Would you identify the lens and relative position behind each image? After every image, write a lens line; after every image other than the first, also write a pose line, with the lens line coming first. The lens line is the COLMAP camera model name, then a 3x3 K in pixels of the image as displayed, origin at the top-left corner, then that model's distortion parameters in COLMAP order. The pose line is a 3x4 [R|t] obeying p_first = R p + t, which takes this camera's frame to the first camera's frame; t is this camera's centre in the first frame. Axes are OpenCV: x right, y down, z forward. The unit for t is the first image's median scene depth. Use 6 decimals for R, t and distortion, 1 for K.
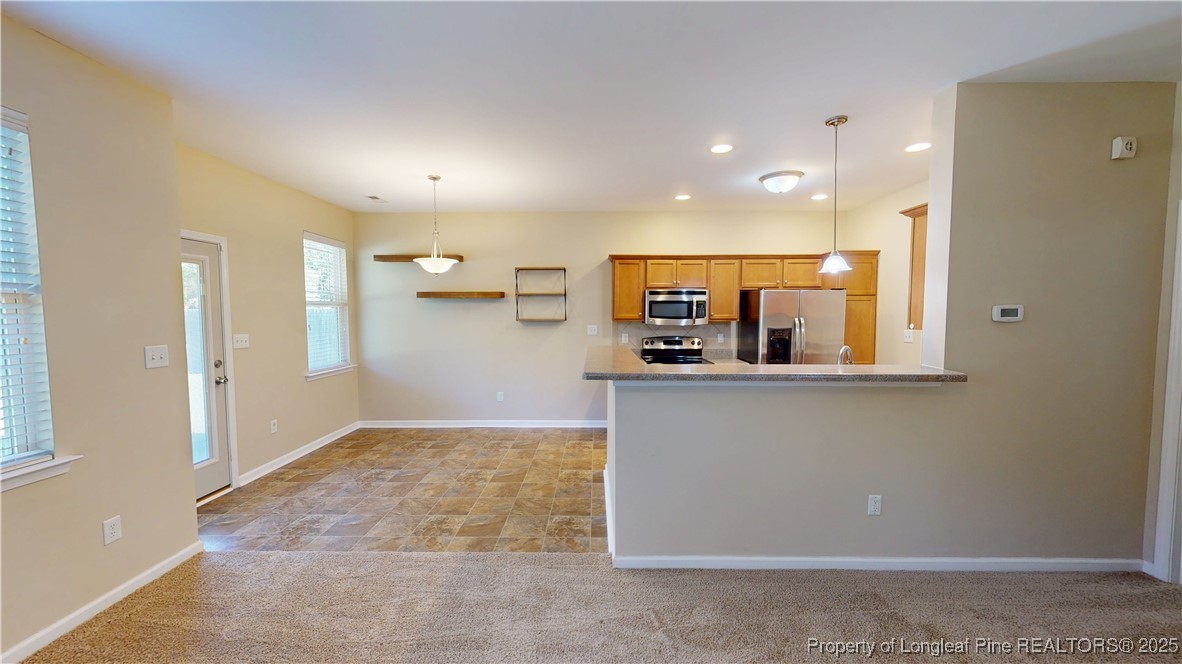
lens RADIAL K [[432.2, 0, 594.3], [0, 432.2, 335.3], [0, 0, 1]] dist [-0.000872, -0.000302]
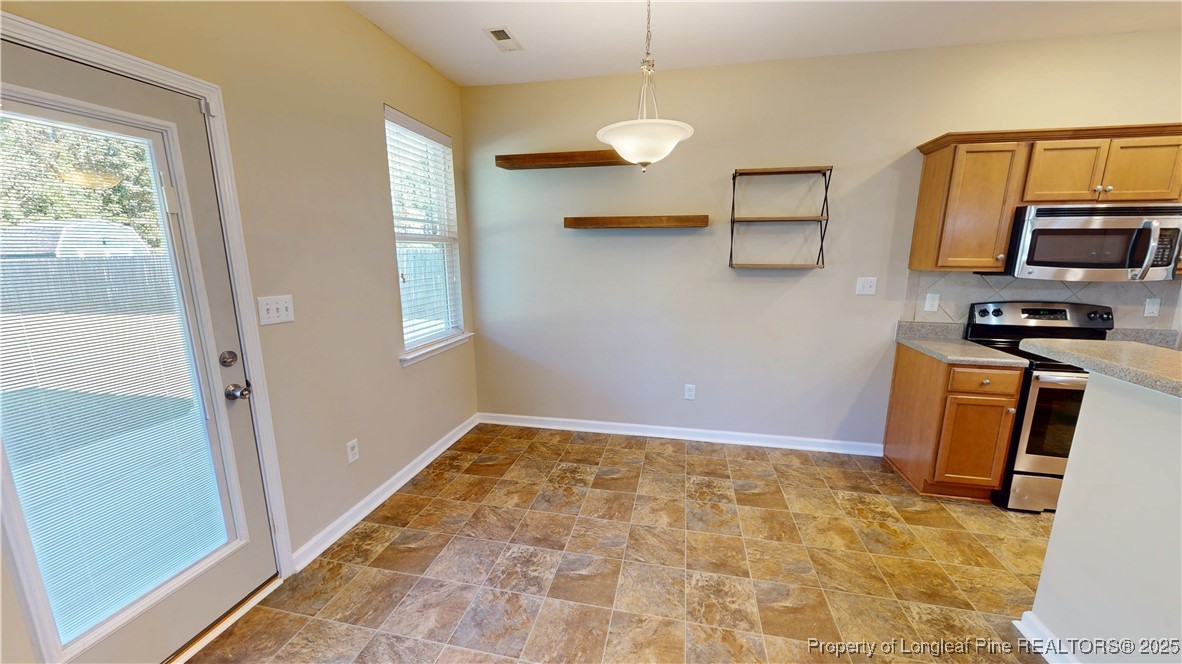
lens RADIAL K [[432.2, 0, 594.3], [0, 432.2, 335.3], [0, 0, 1]] dist [-0.000872, -0.000302]
pose [[0.979764, 0.039675, -0.196184, -0.253375], [-0.012434, 0.990329, 0.138183, -0.023064], [0.199769, -0.132948, 0.970782, 0.419886]]
